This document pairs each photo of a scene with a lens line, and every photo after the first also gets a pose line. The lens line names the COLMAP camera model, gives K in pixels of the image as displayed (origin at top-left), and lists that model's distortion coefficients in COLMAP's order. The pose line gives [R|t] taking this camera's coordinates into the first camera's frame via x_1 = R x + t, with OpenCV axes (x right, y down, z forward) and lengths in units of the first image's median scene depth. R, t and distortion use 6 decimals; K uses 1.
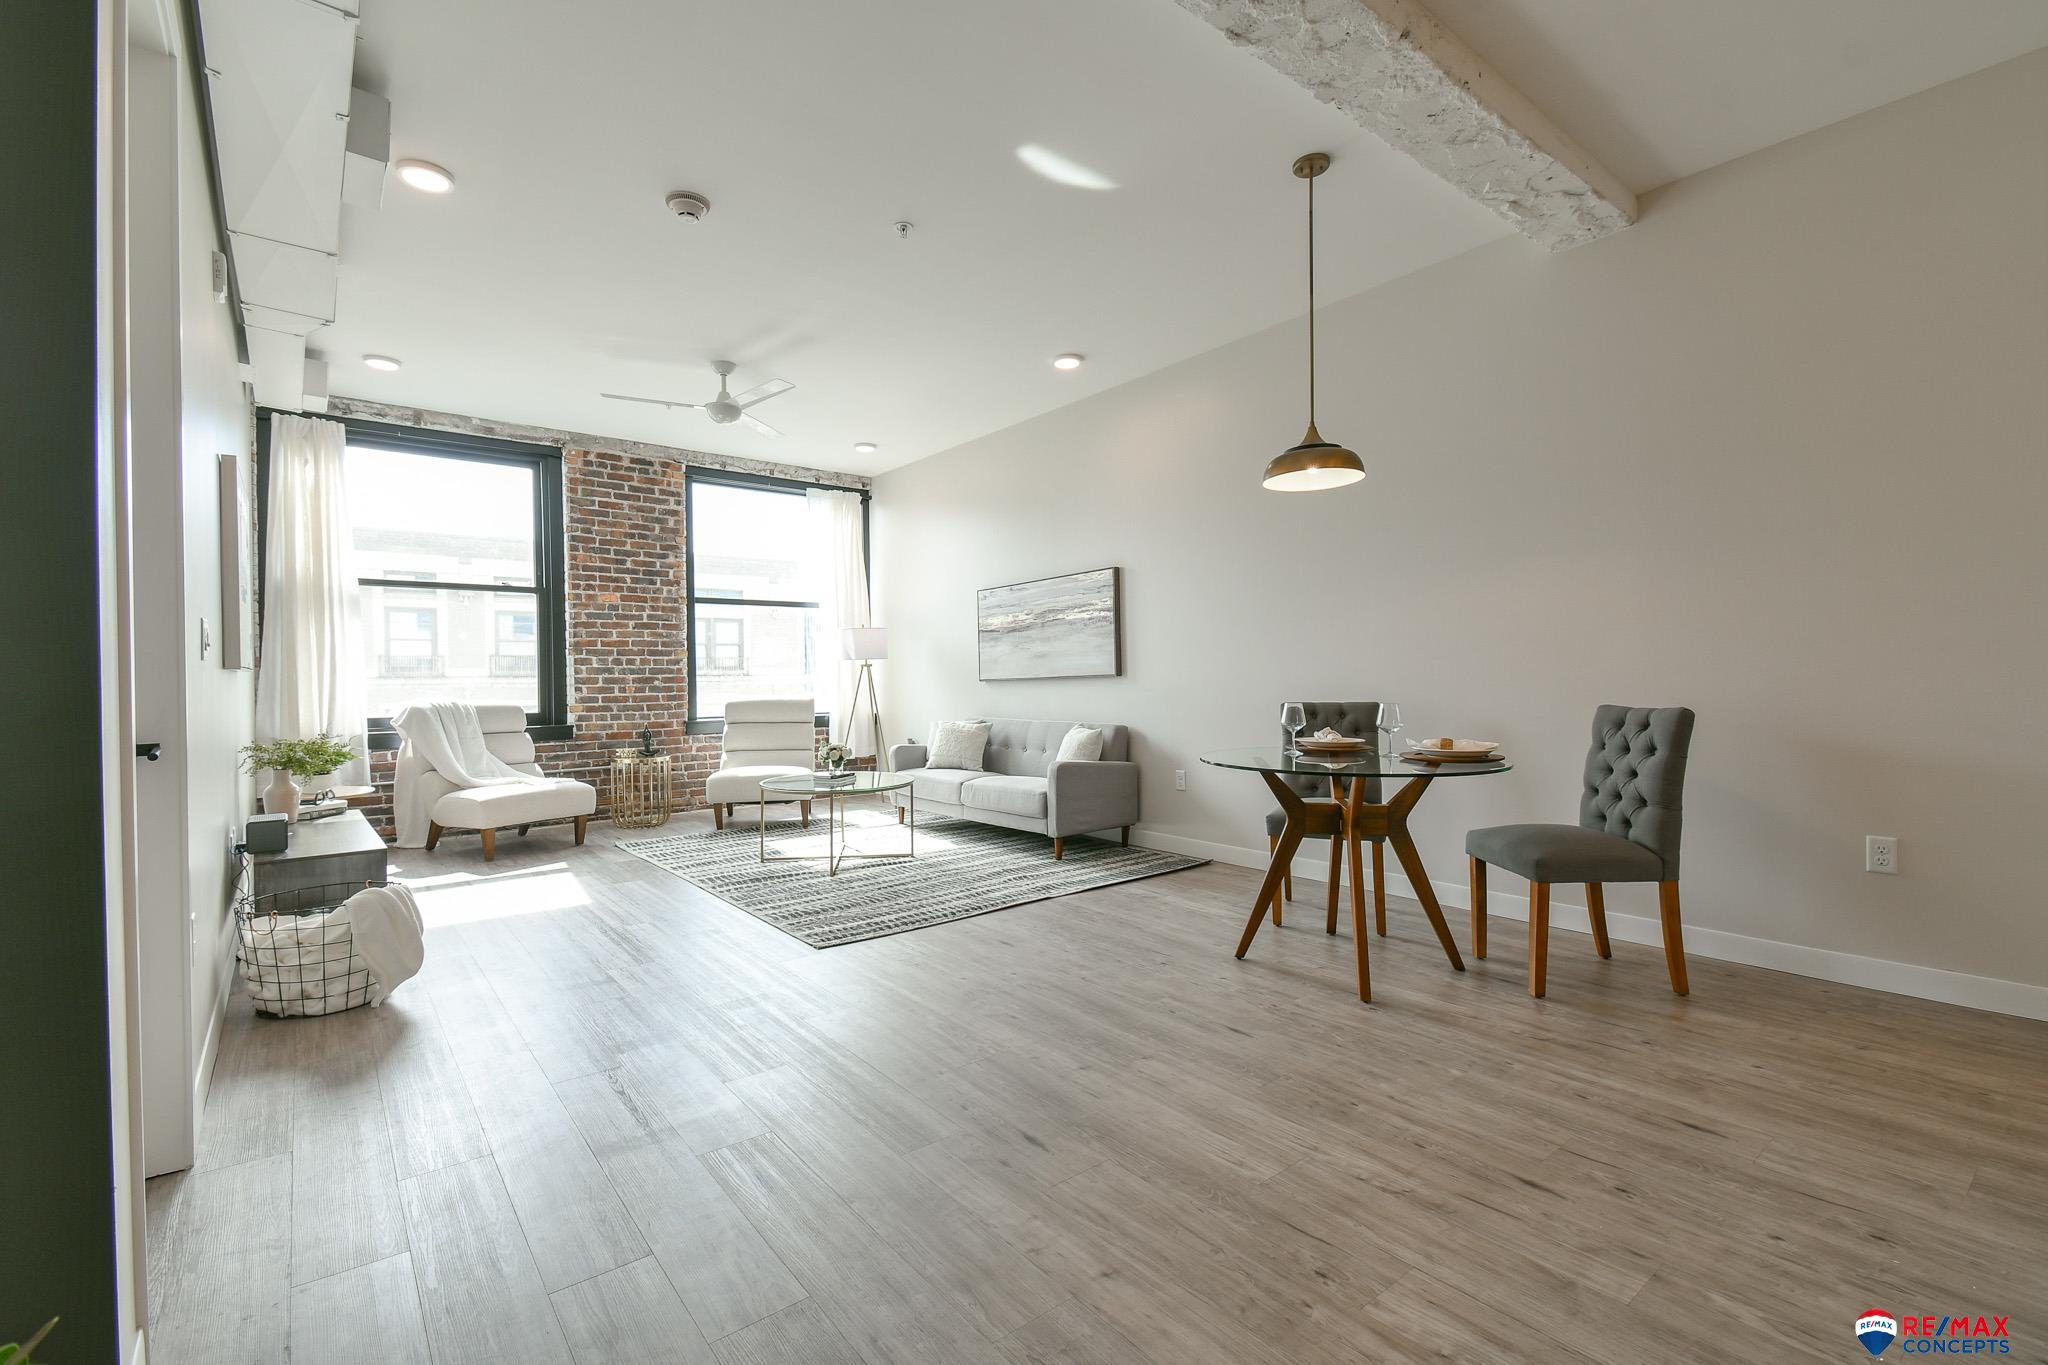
lens RADIAL K [[890.3, 0, 1022.3], [0, 890.3, 683.0], [0, 0, 1]] dist [0.042054, -0.023534]
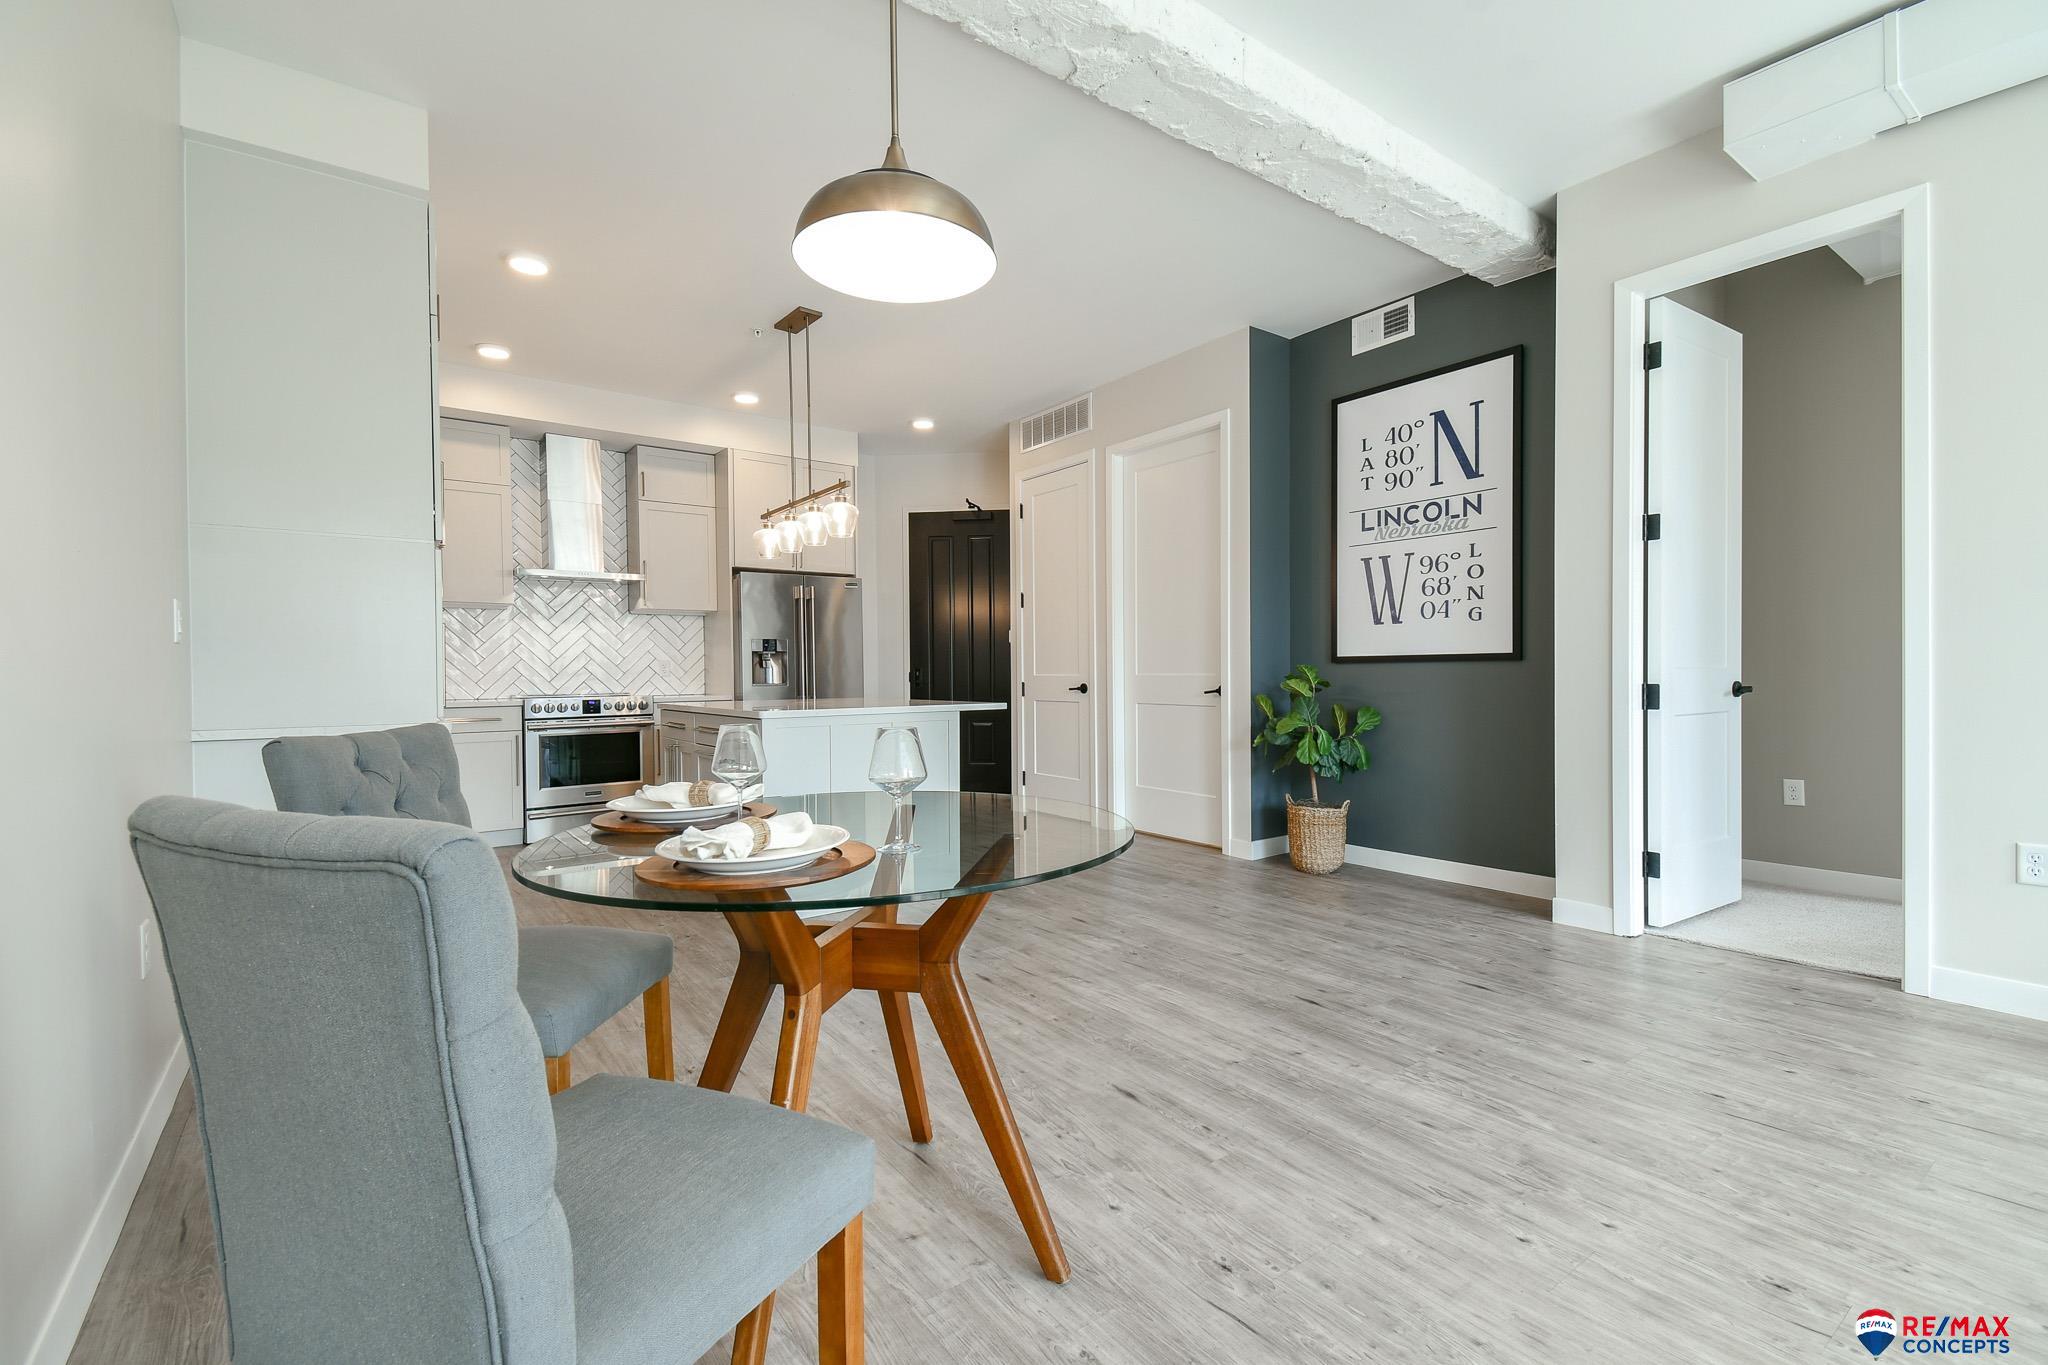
lens RADIAL K [[890.3, 0, 1021.9], [0, 890.3, 680.7], [0, 0, 1]] dist [0.042054, -0.023534]
pose [[-0.999070, 0.020572, 0.037883, 0.120654], [0.021073, 0.999695, 0.012875, -0.001075], [-0.037607, 0.013661, -0.999199, 0.739330]]
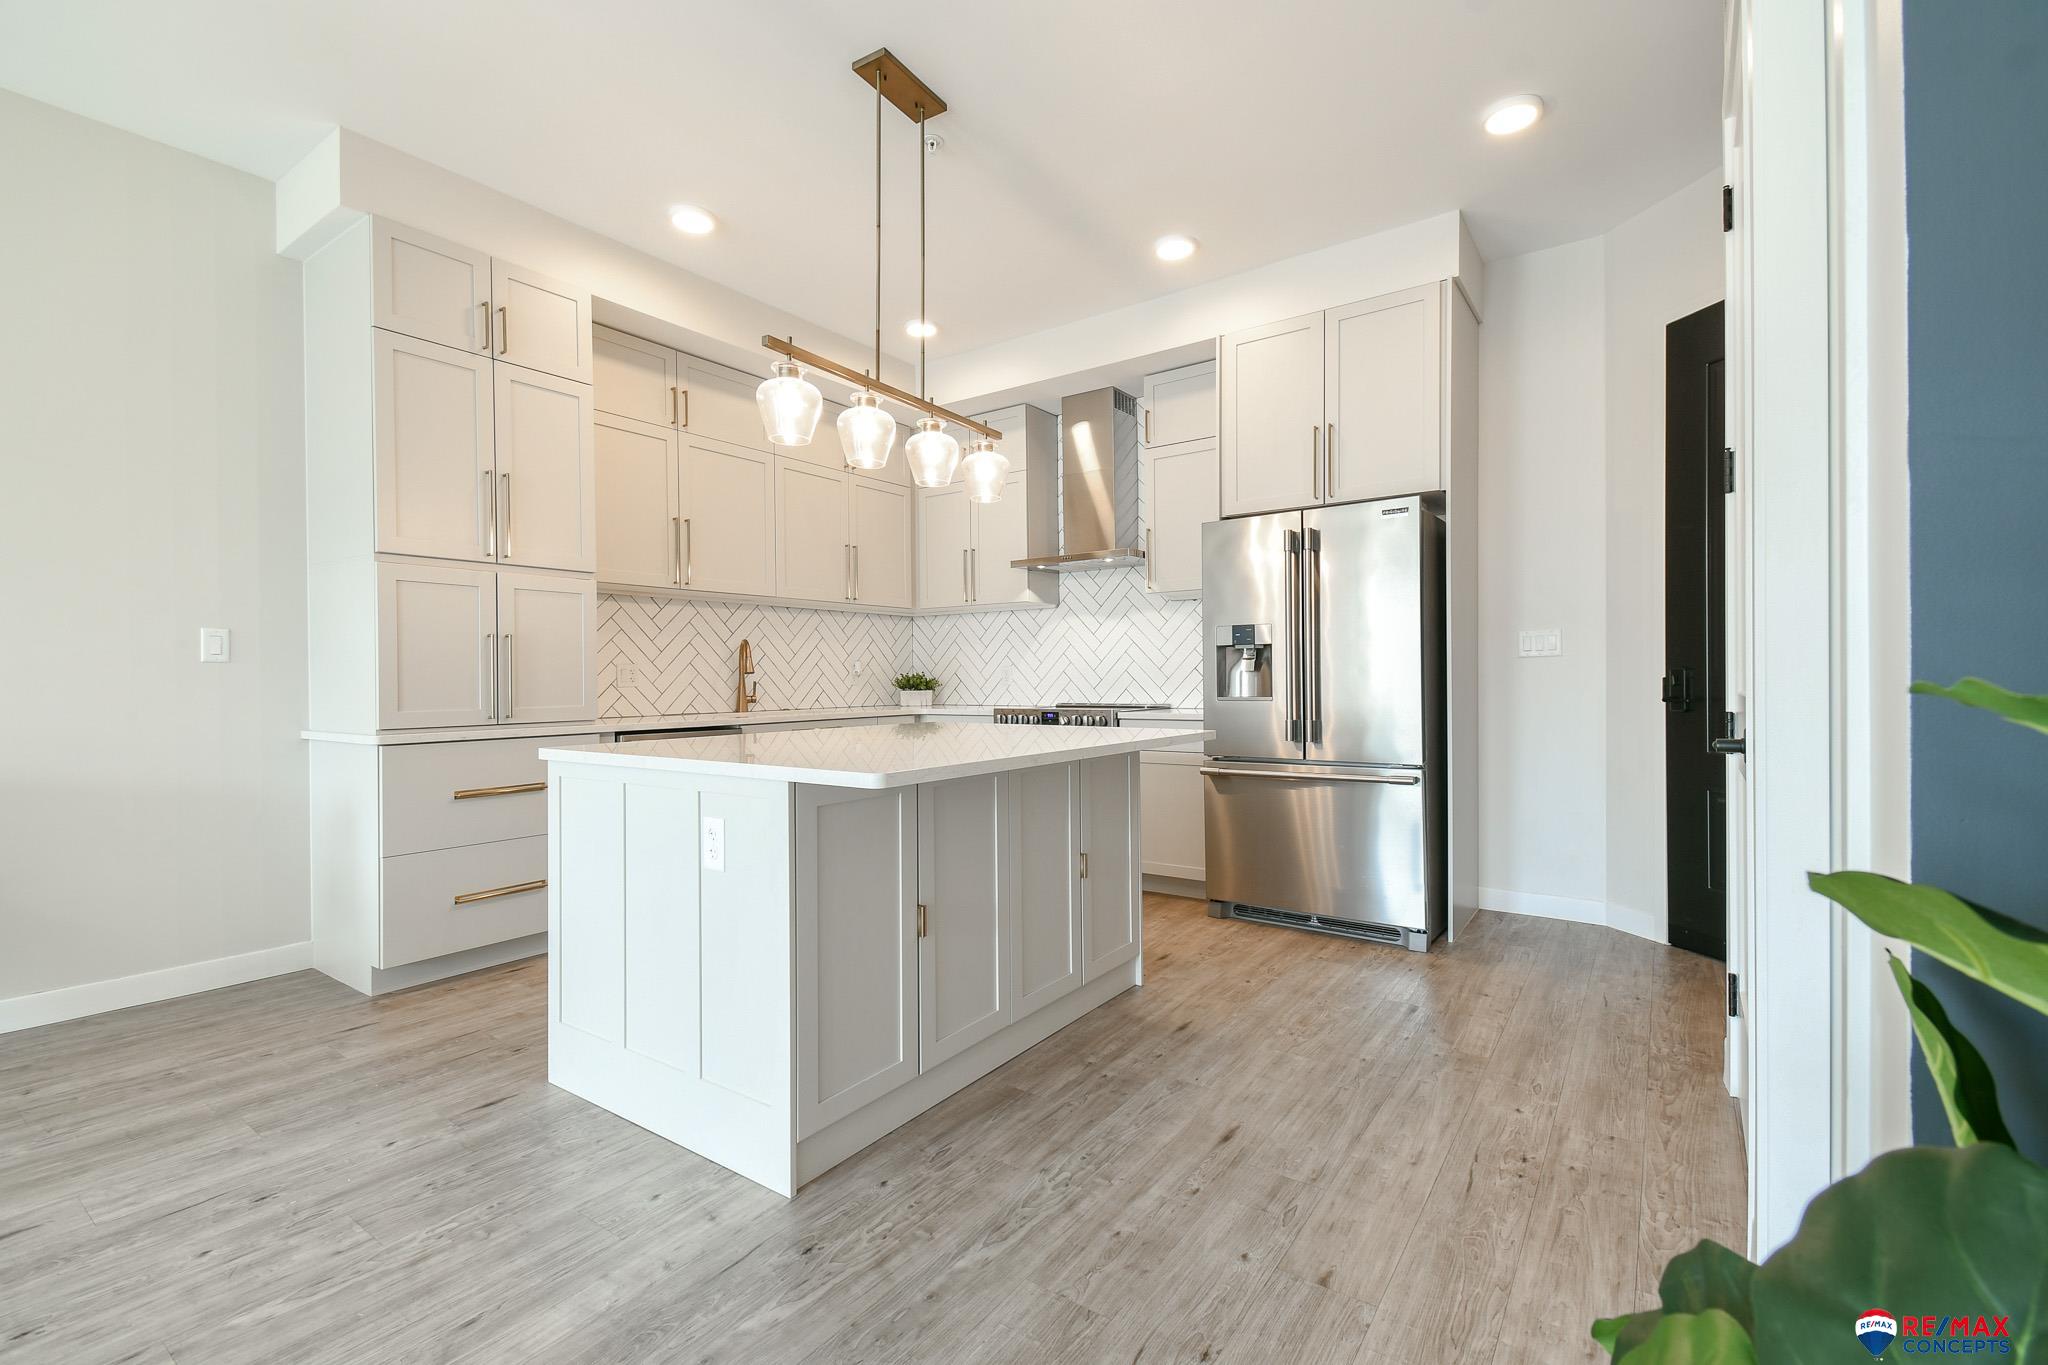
lens RADIAL K [[890.3, 0, 1033.7], [0, 890.3, 683.8], [0, 0, 1]] dist [0.042054, -0.023534]
pose [[-0.291013, 0.008687, 0.956680, -0.097180], [0.013807, 0.999893, -0.004880, 0.000714], [-0.956619, 0.011789, -0.291102, 0.102062]]
